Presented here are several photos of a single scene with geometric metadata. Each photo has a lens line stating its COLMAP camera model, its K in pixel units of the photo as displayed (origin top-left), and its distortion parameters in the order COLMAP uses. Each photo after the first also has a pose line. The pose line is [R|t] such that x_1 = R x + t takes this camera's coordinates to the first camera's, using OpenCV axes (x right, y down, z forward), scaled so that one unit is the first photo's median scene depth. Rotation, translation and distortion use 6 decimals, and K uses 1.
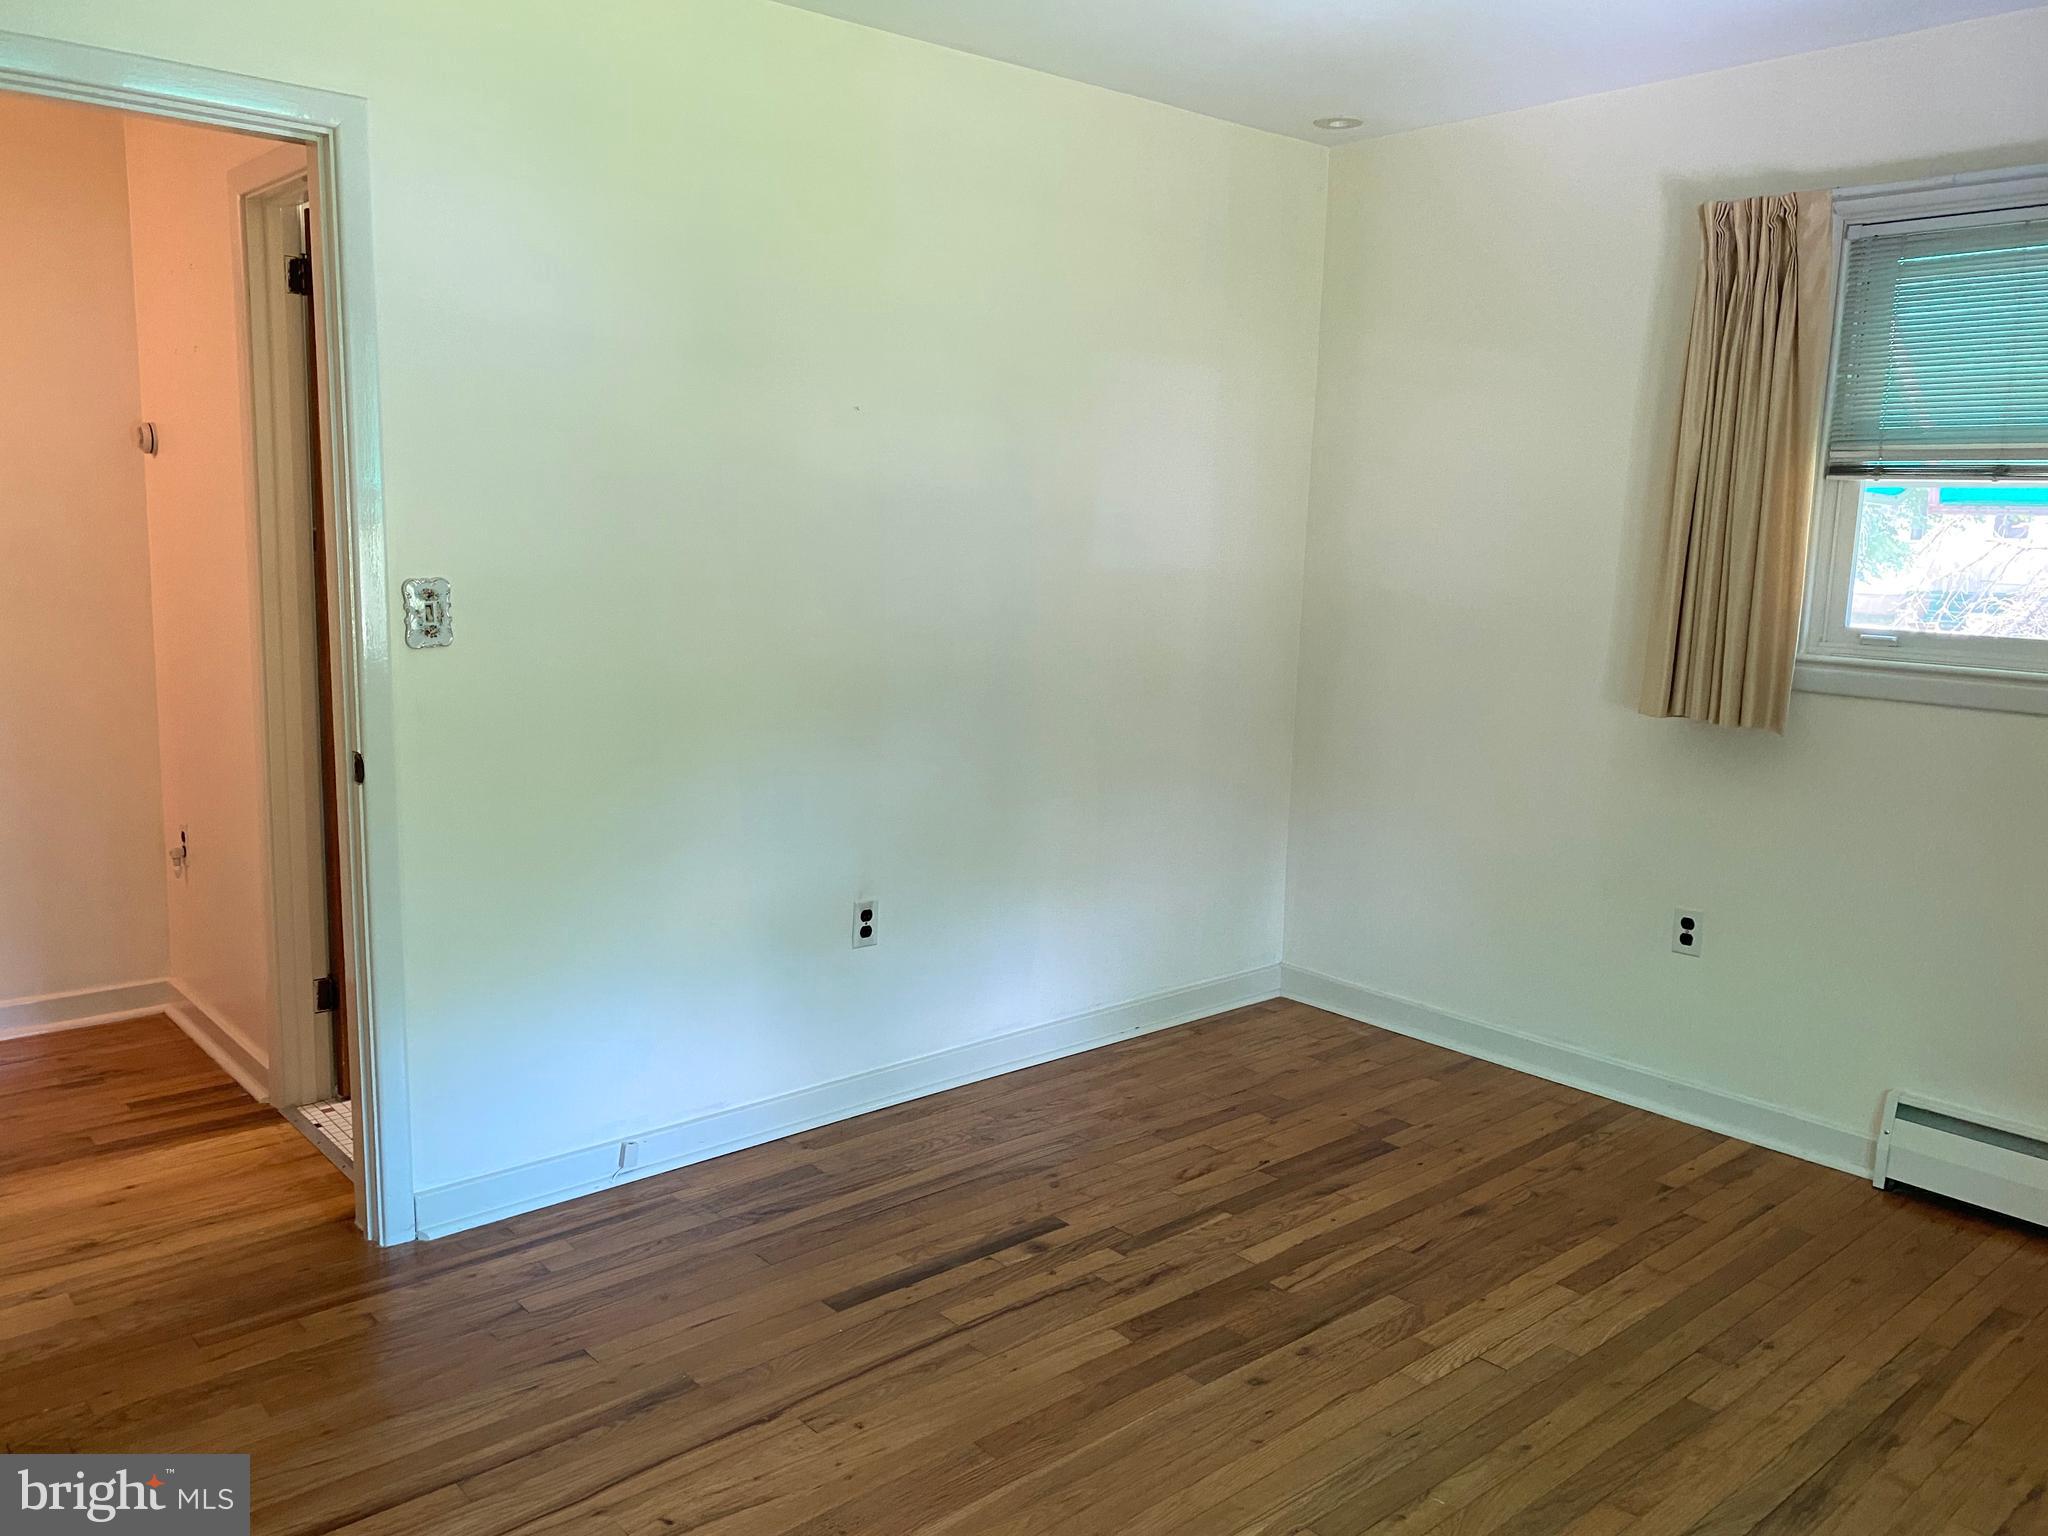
lens RADIAL K [[1584.9, 0, 1024.0], [0, 1584.9, 768.0], [0, 0, 1]] dist [0.027765, -0.007760]
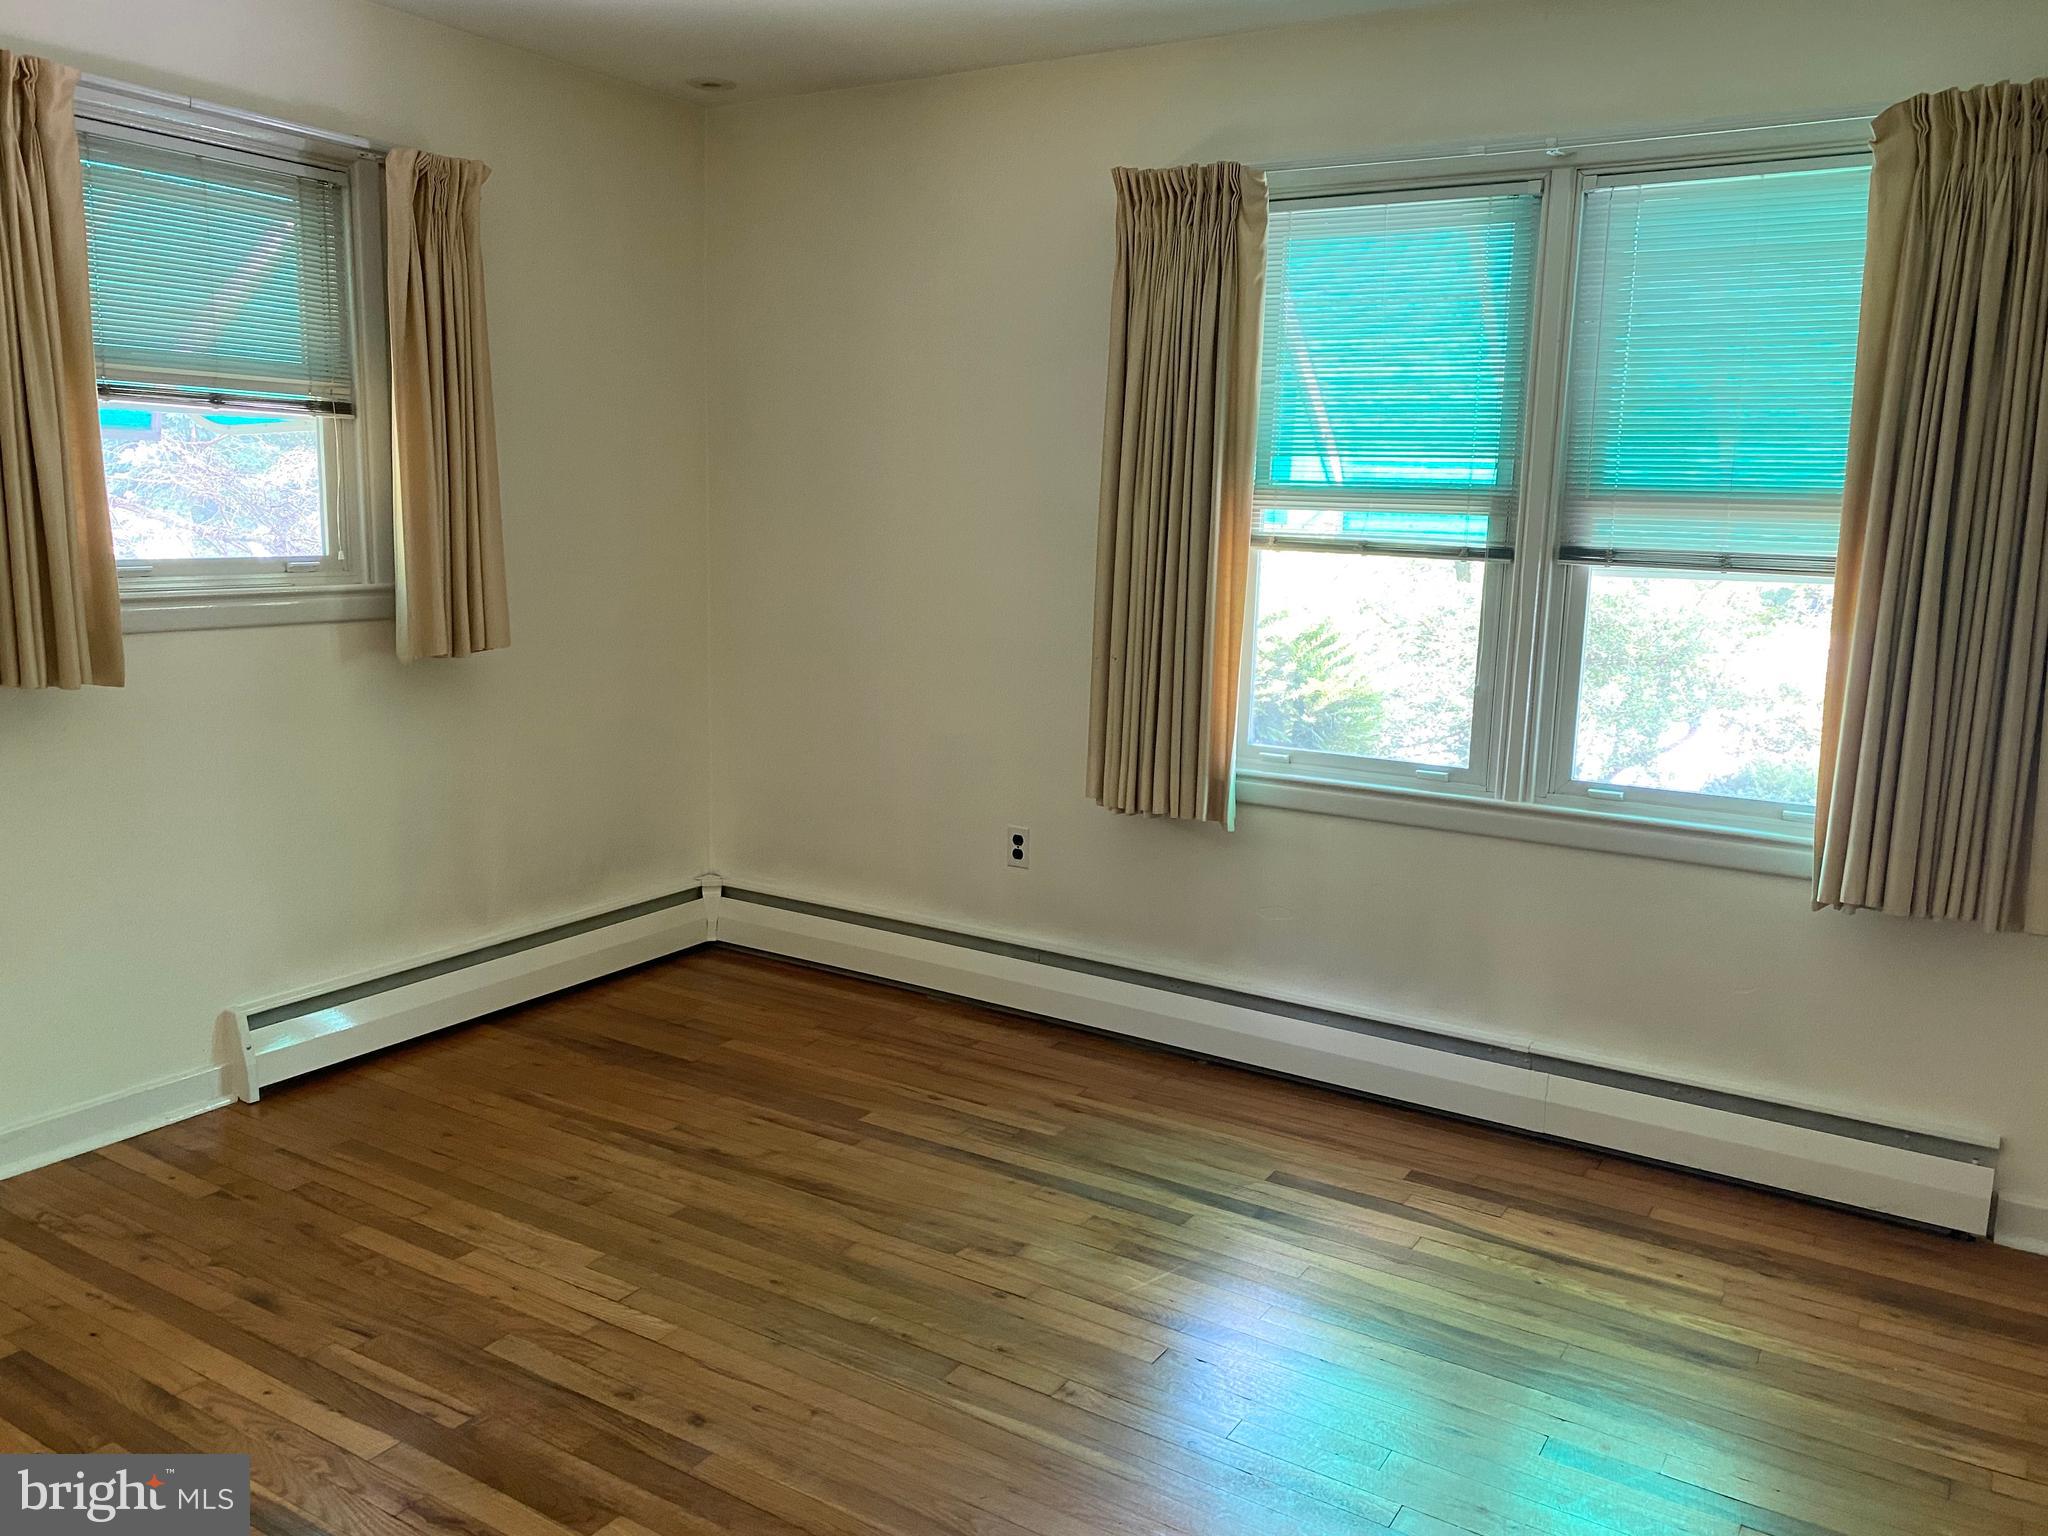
lens RADIAL K [[1582.0, 0, 1022.4], [0, 1582.0, 760.3], [0, 0, 1]] dist [0.022296, -0.002454]
pose [[-0.279426, -0.192228, 0.940728, -0.591878], [0.123378, 0.964444, 0.233721, -0.143765], [-0.952207, 0.181373, -0.245774, 0.844118]]
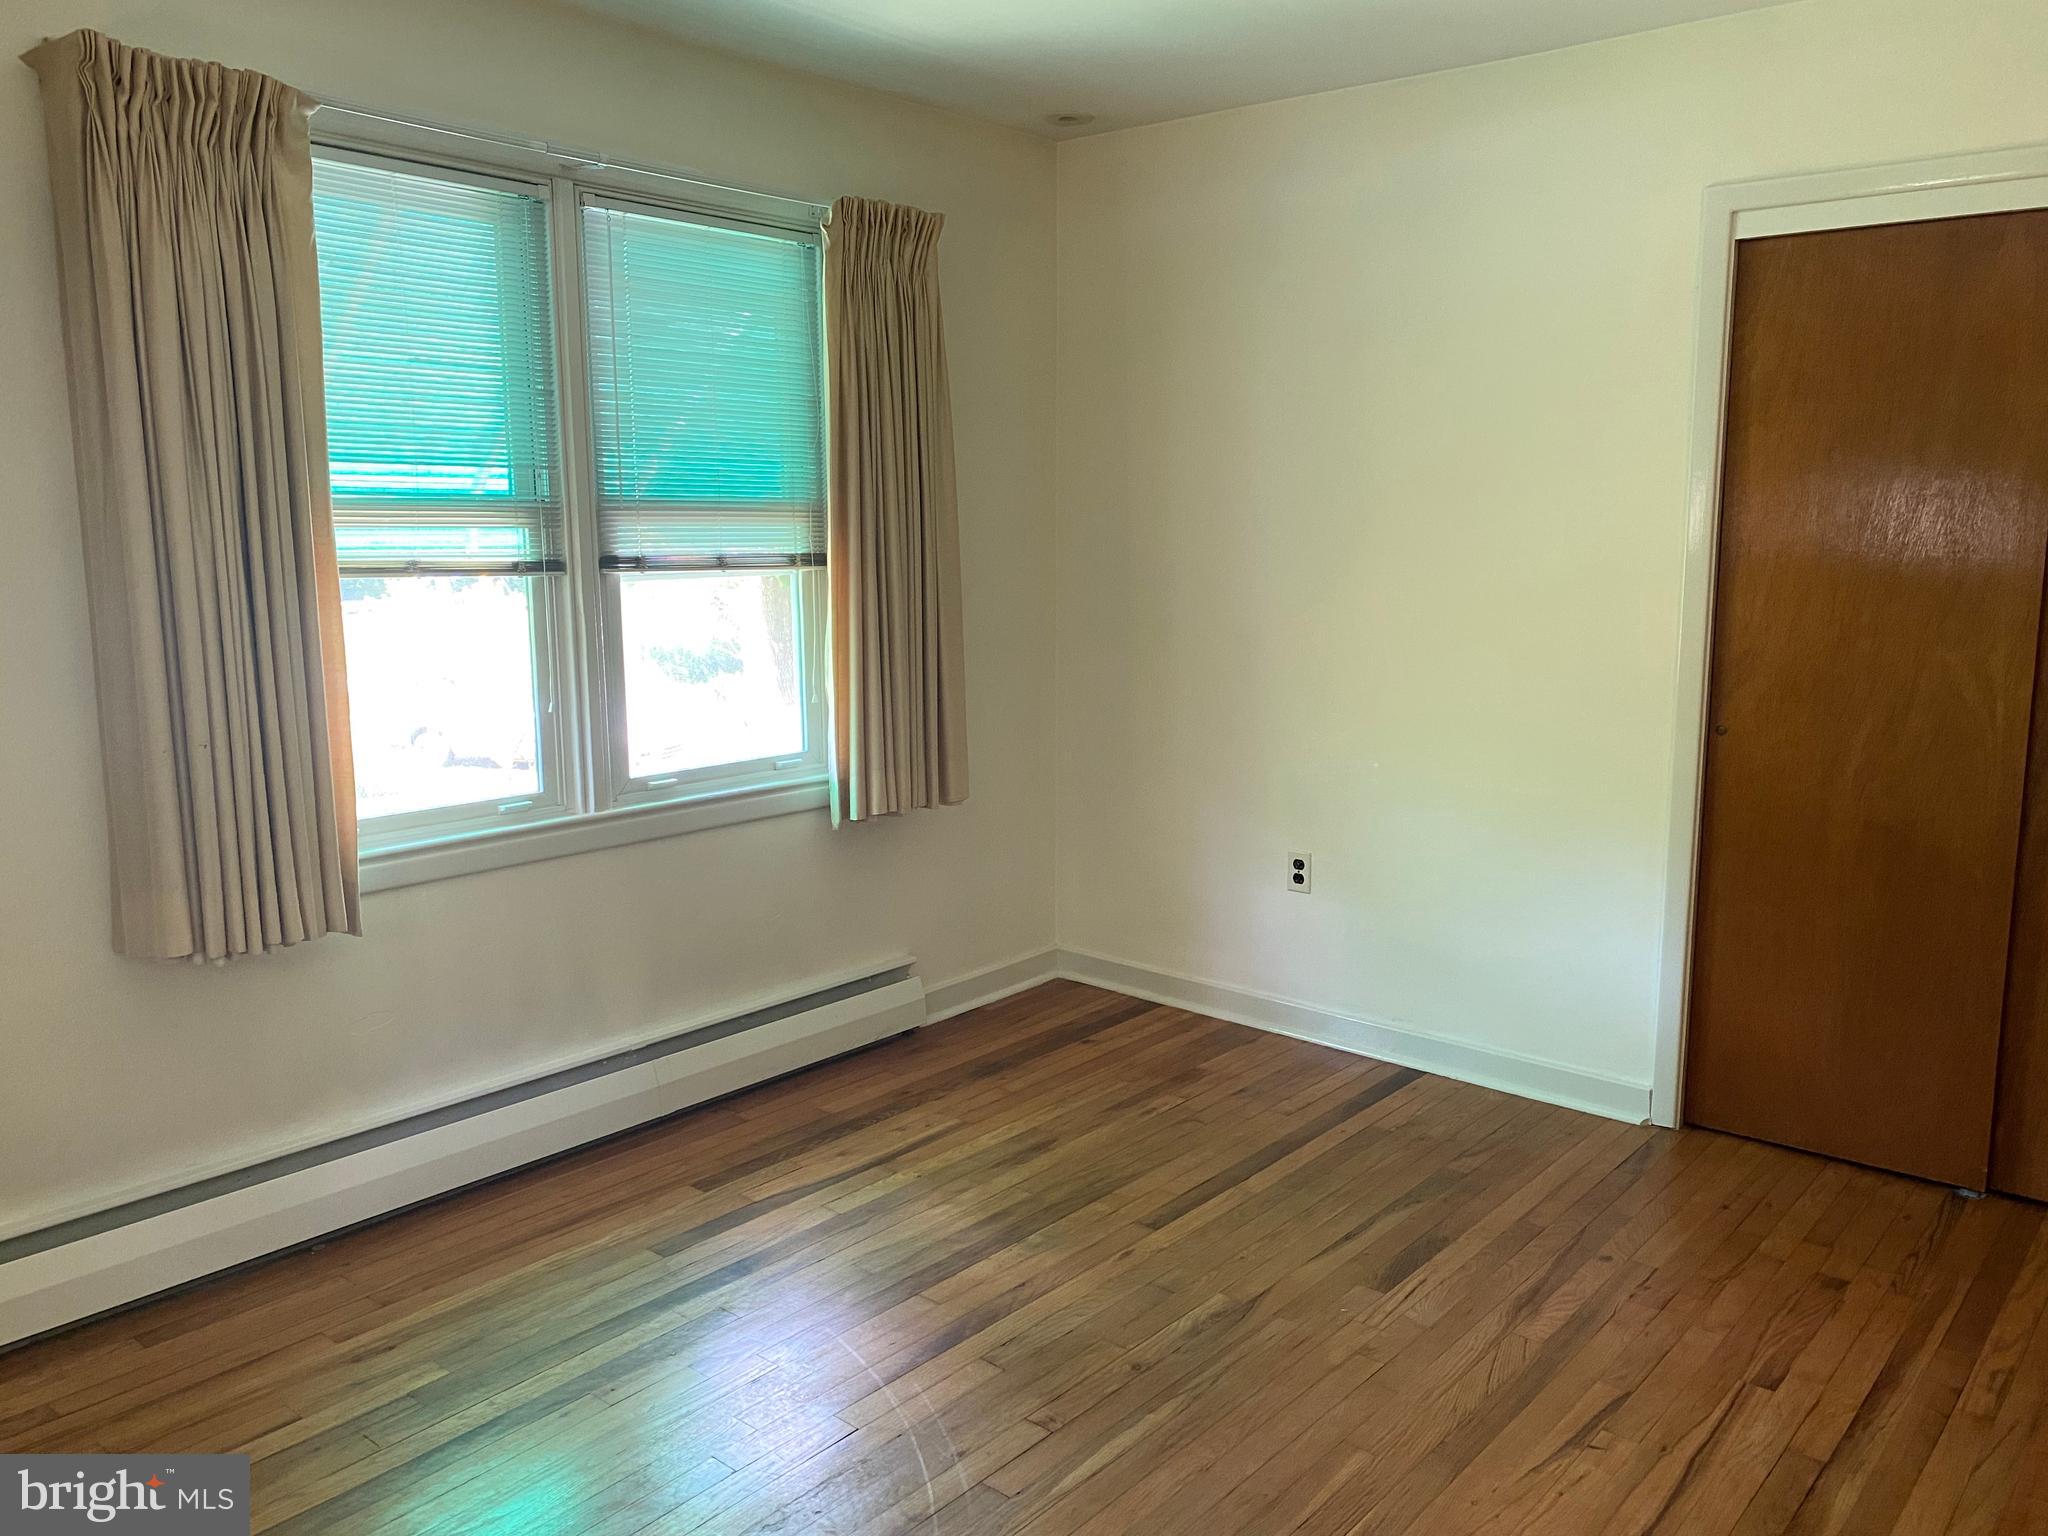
lens RADIAL K [[1584.9, 0, 1024.0], [0, 1584.9, 768.0], [0, 0, 1]] dist [0.027765, -0.007760]
pose [[-0.988632, -0.004683, -0.150281, 0.239206], [-0.052091, 0.948280, 0.313133, -0.208852], [0.141042, 0.317402, -0.937744, 1.334726]]
